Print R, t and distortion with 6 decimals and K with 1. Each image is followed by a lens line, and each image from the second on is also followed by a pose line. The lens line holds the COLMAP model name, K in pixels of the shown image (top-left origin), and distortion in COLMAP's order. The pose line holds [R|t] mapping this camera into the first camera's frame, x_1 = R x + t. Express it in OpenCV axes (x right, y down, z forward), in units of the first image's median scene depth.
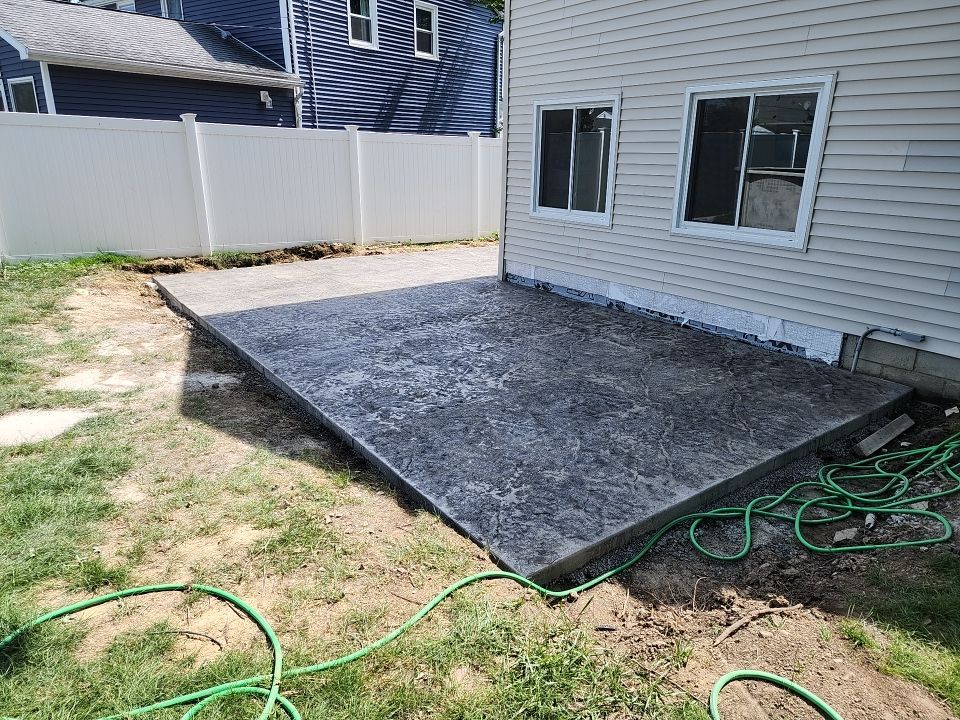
lens RADIAL K [[682.4, 0, 480.8], [0, 682.4, 346.1], [0, 0, 1]] dist [0.081455, 0.000511]
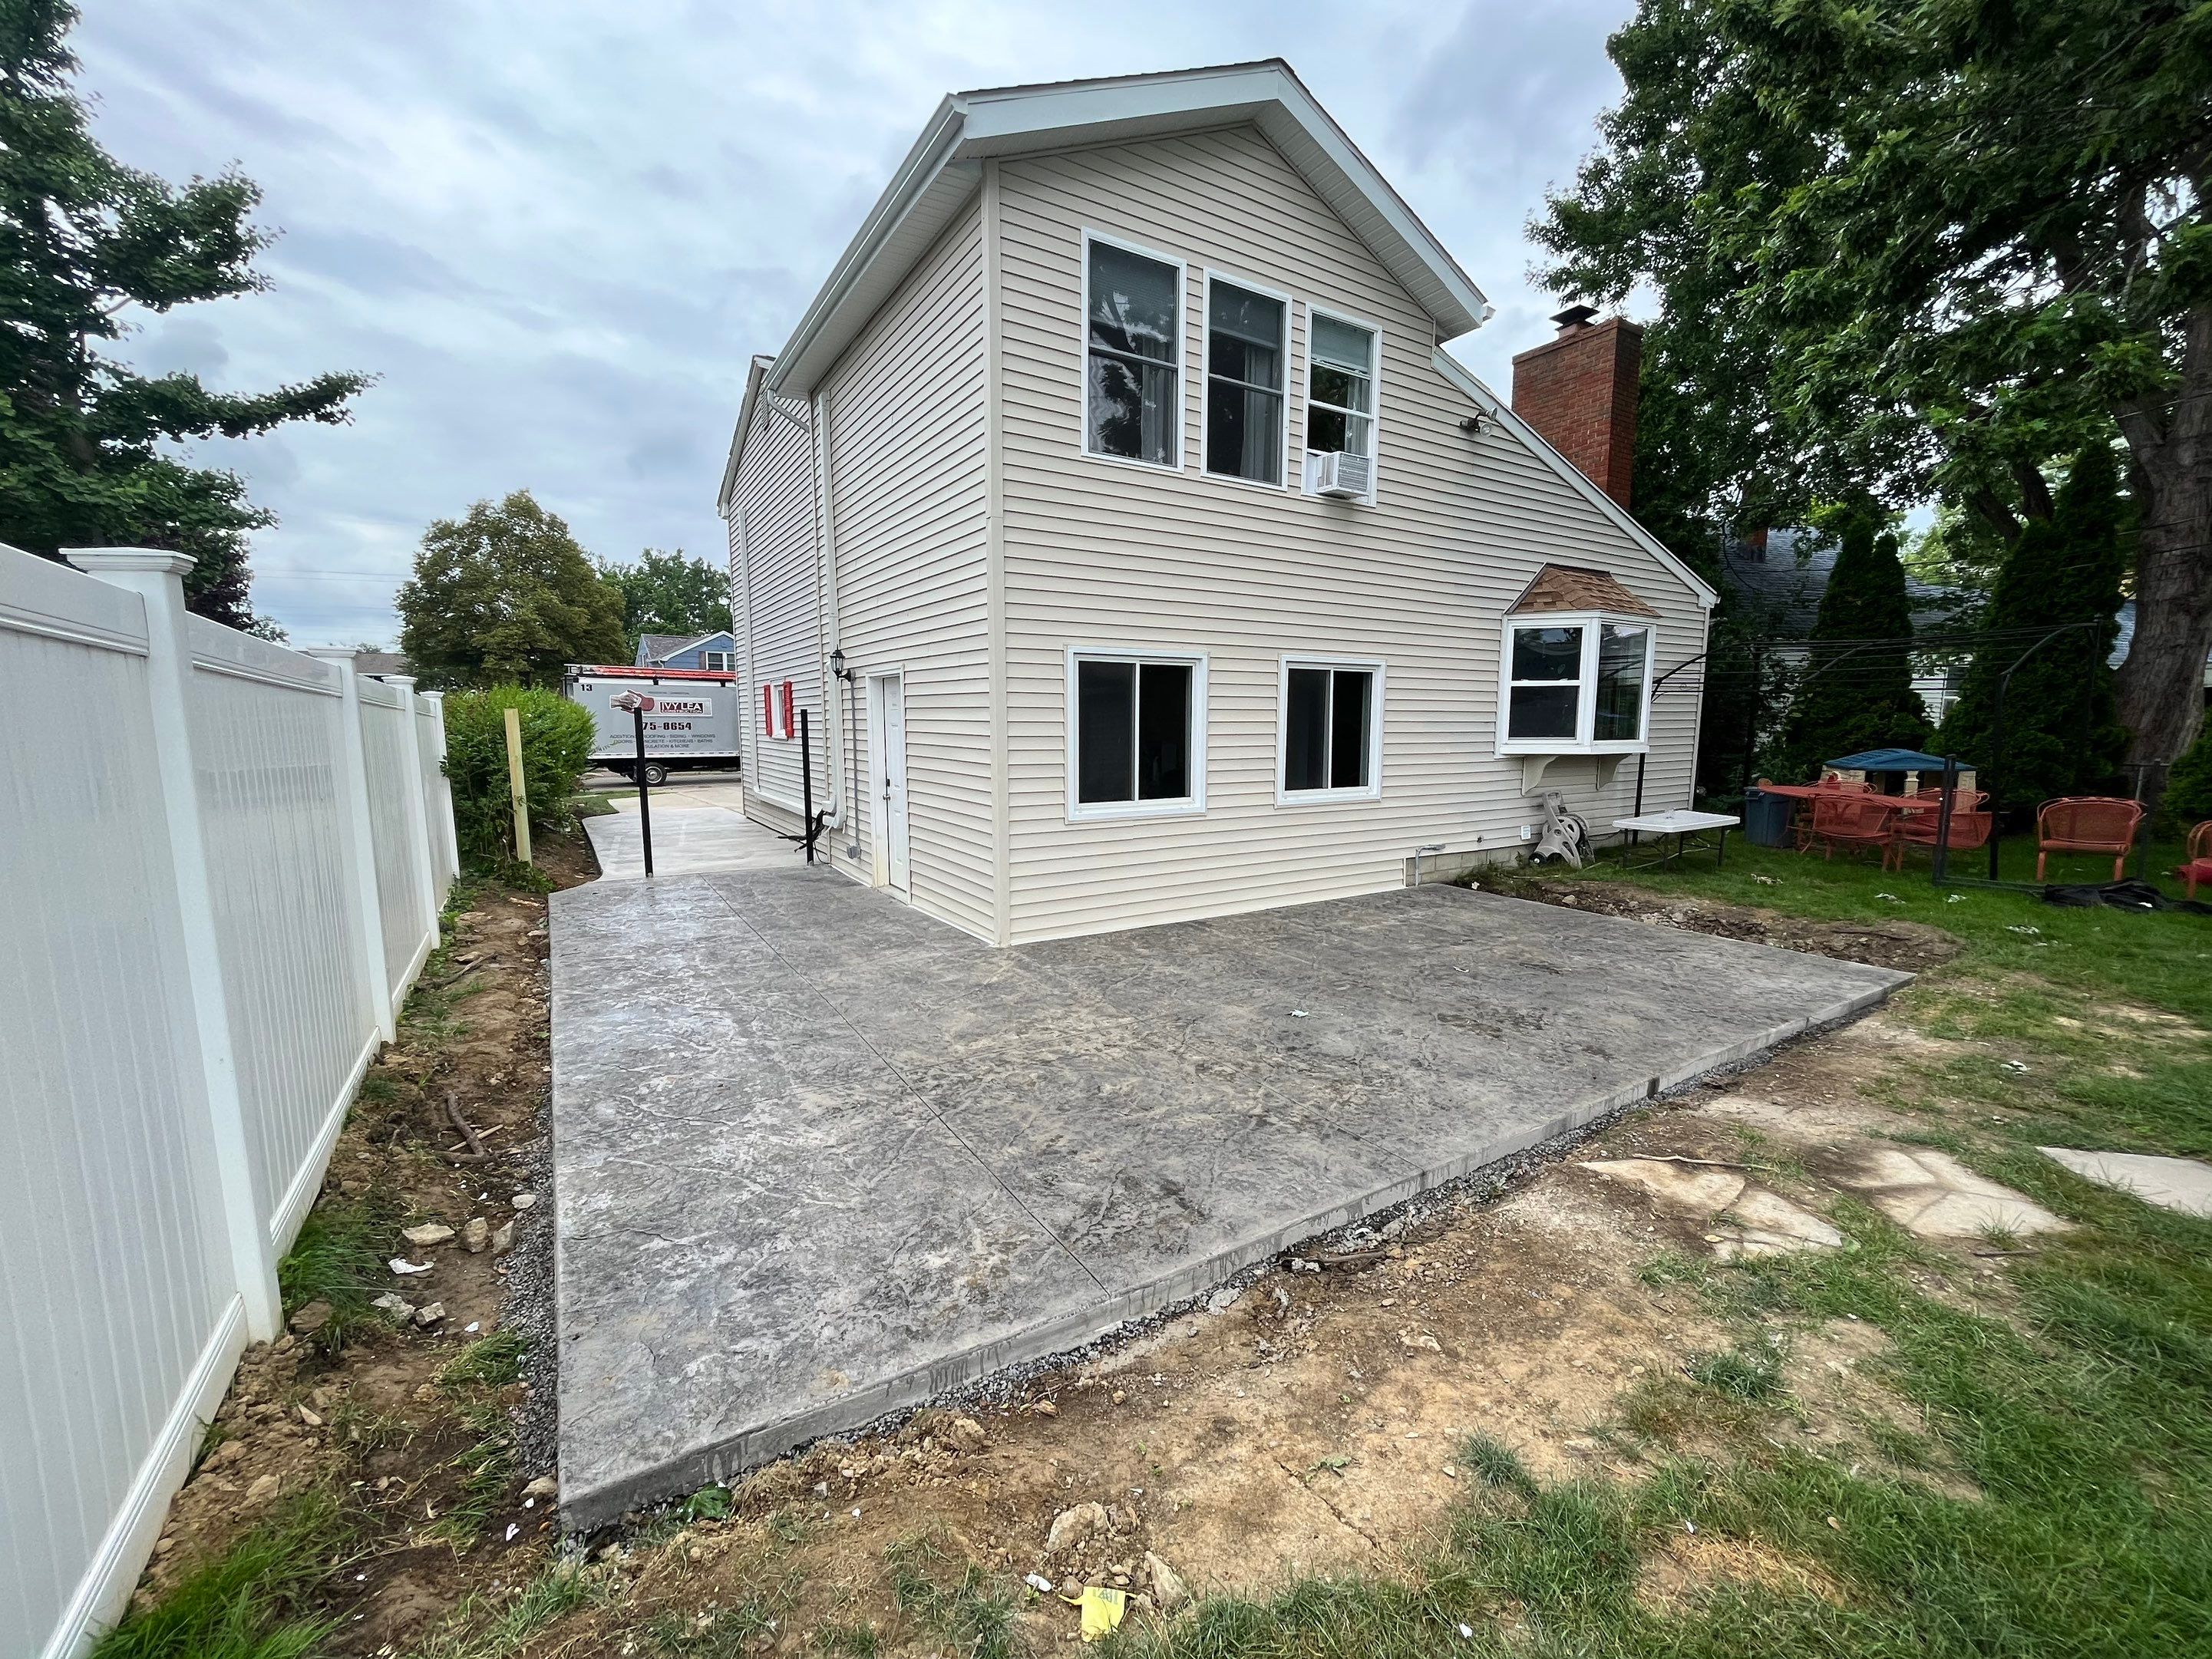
lens RADIAL K [[895.0, 0, 1101.0], [0, 895.0, 838.0], [0, 0, 1]] dist [-0.003445, -0.000032]
pose [[0.051165, -0.132738, 0.989830, -0.840803], [0.284032, 0.952133, 0.113001, -0.300026], [-0.957449, 0.275361, 0.086418, 1.052706]]
